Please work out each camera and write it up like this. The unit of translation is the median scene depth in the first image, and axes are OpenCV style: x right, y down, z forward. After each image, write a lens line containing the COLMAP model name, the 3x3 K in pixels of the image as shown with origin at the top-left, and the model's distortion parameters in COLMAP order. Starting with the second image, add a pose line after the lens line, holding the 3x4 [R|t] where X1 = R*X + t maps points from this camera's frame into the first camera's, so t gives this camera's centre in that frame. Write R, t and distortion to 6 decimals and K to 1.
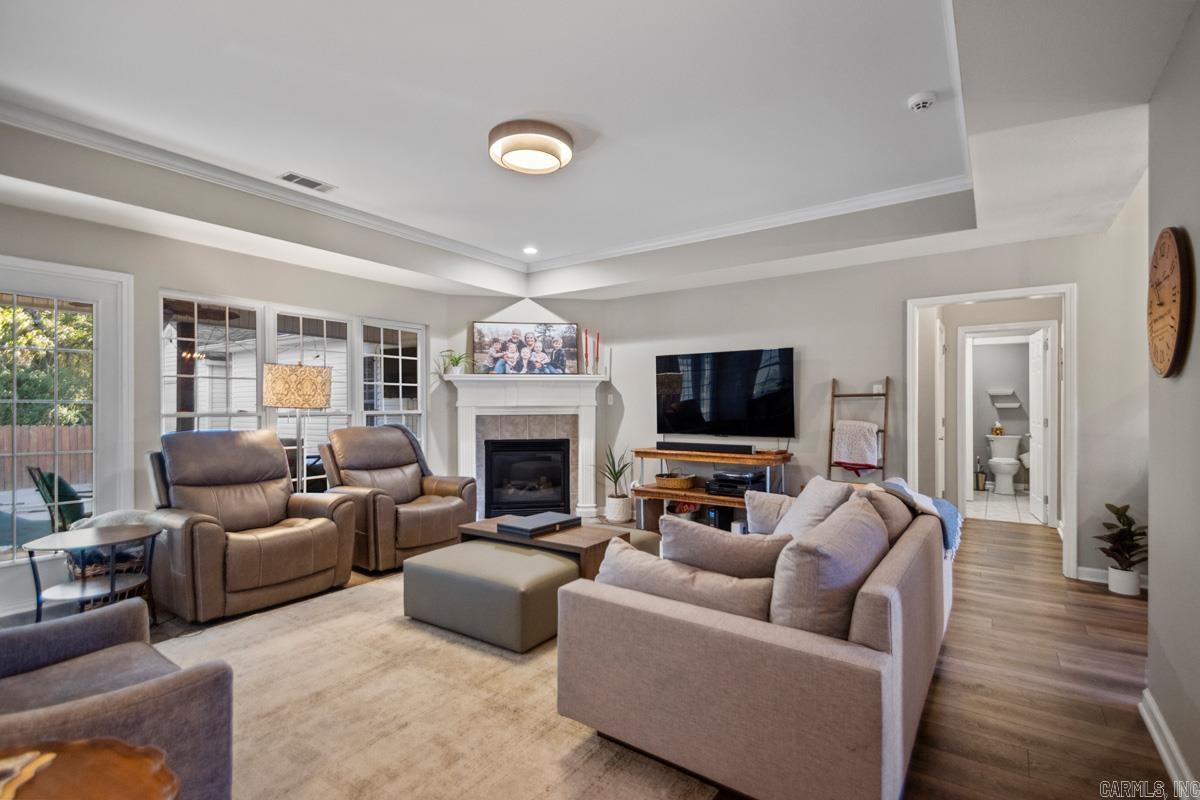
lens RADIAL K [[558.1, 0, 610.1], [0, 558.1, 400.8], [0, 0, 1]] dist [0.017922, -0.018810]
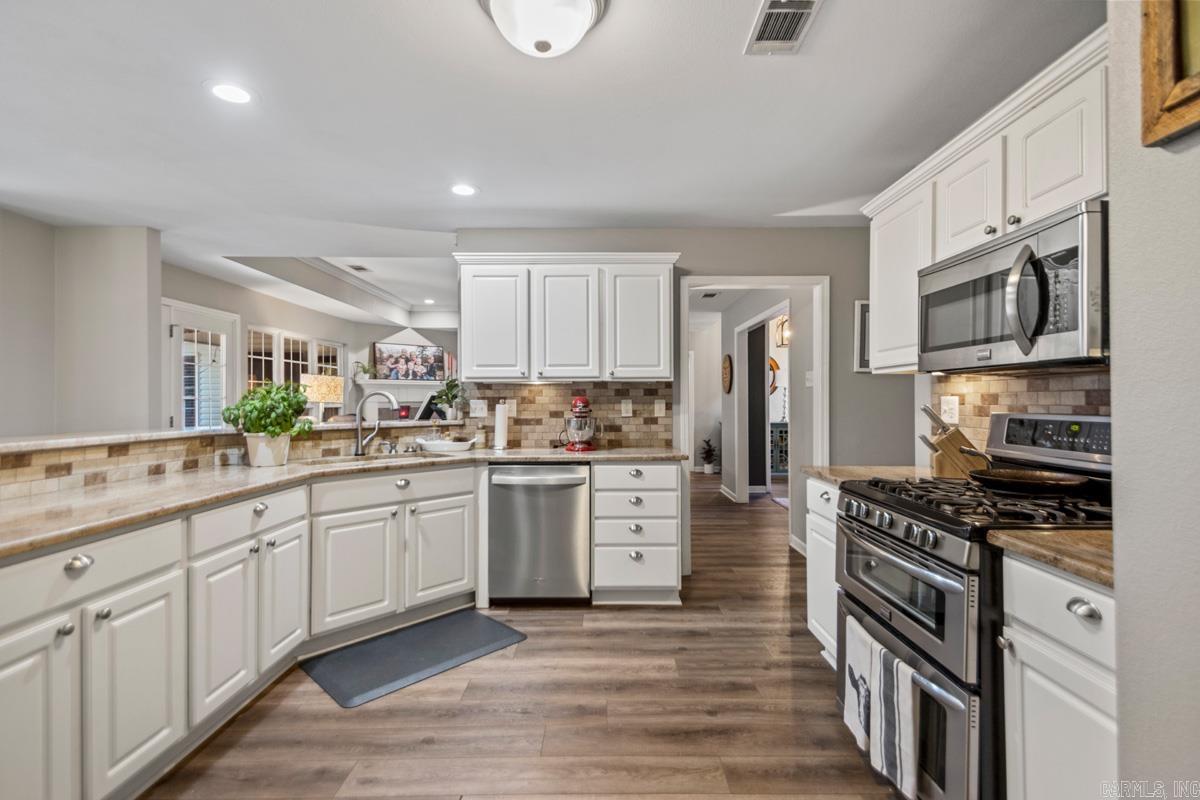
lens RADIAL K [[549.7, 0, 606.4], [0, 549.7, 396.9], [0, 0, 1]] dist [0.048611, -0.028214]
pose [[0.819943, 0.004362, 0.572428, -0.569128], [-0.006244, 0.999980, 0.001324, -0.007814], [-0.572411, -0.004660, 0.819954, -0.501716]]
